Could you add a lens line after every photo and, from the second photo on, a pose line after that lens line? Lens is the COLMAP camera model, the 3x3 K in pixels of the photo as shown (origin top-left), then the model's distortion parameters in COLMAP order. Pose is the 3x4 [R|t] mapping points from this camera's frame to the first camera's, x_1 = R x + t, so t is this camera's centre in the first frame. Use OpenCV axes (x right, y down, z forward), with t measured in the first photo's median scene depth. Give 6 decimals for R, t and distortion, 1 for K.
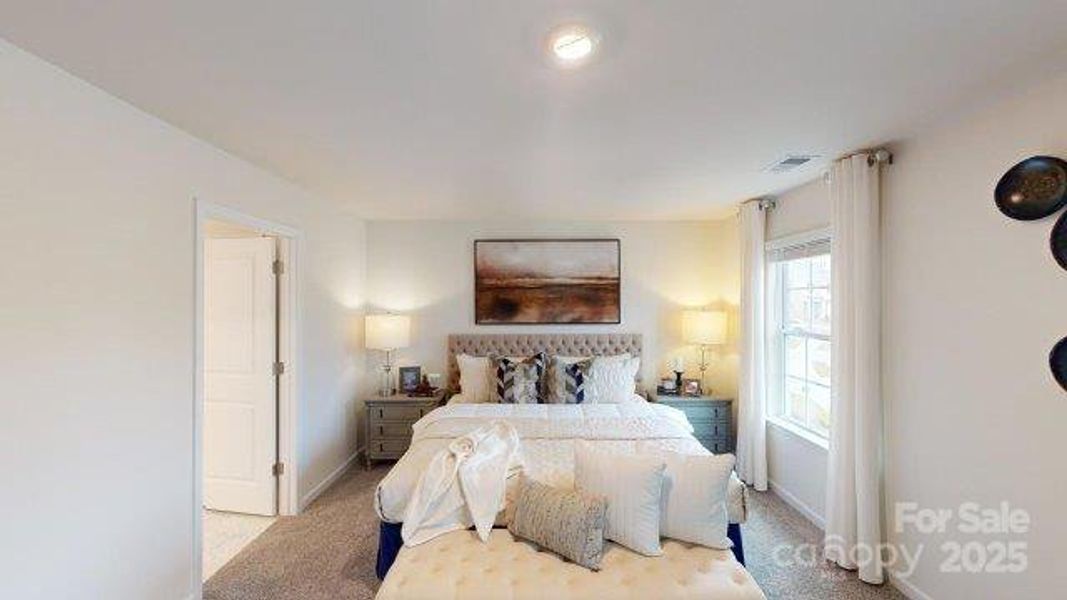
lens RADIAL K [[391.2, 0, 532.4], [0, 391.2, 301.7], [0, 0, 1]] dist [-0.000336, -0.000192]
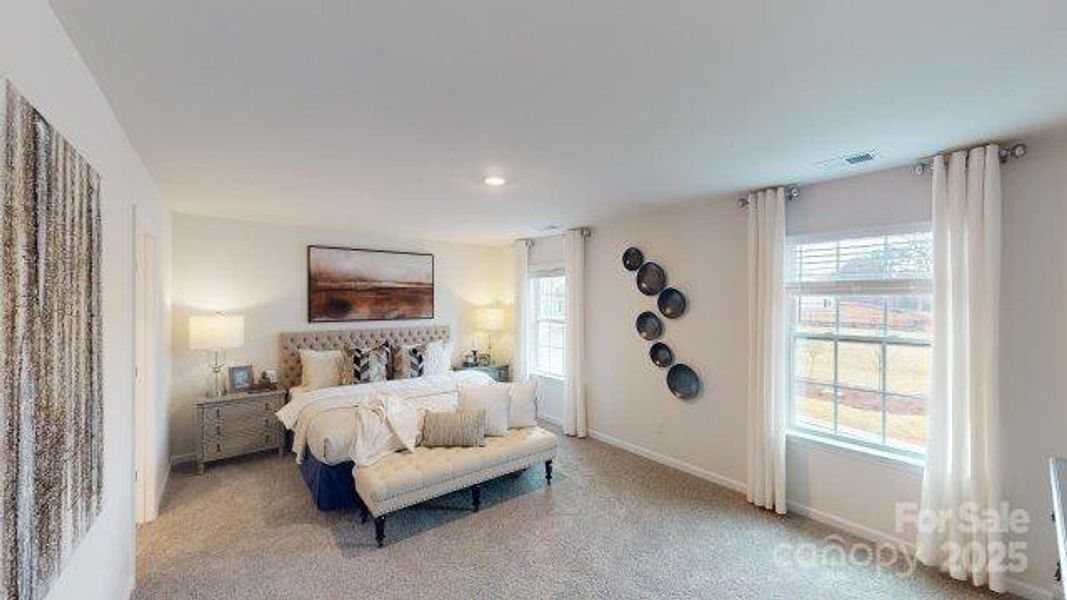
lens RADIAL K [[391.2, 0, 533.1], [0, 391.2, 305.6], [0, 0, 1]] dist [-0.000336, -0.000192]
pose [[0.786950, -0.004946, 0.616997, -0.362722], [-0.001089, 0.999955, 0.009405, -0.000116], [-0.617016, -0.008073, 0.786909, -0.275825]]
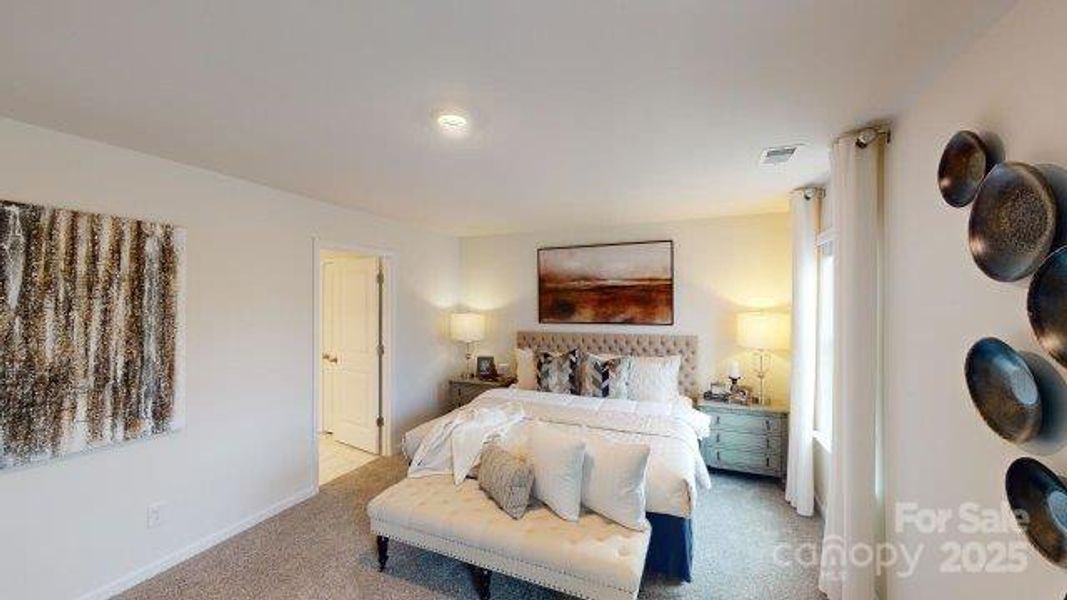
lens RADIAL K [[391.2, 0, 532.9], [0, 391.2, 302.1], [0, 0, 1]] dist [-0.000336, -0.000192]
pose [[0.916749, -0.000698, -0.399464, 0.325896], [0.001024, 0.999999, 0.000603, -0.003071], [0.399463, -0.000962, 0.916749, -0.056247]]
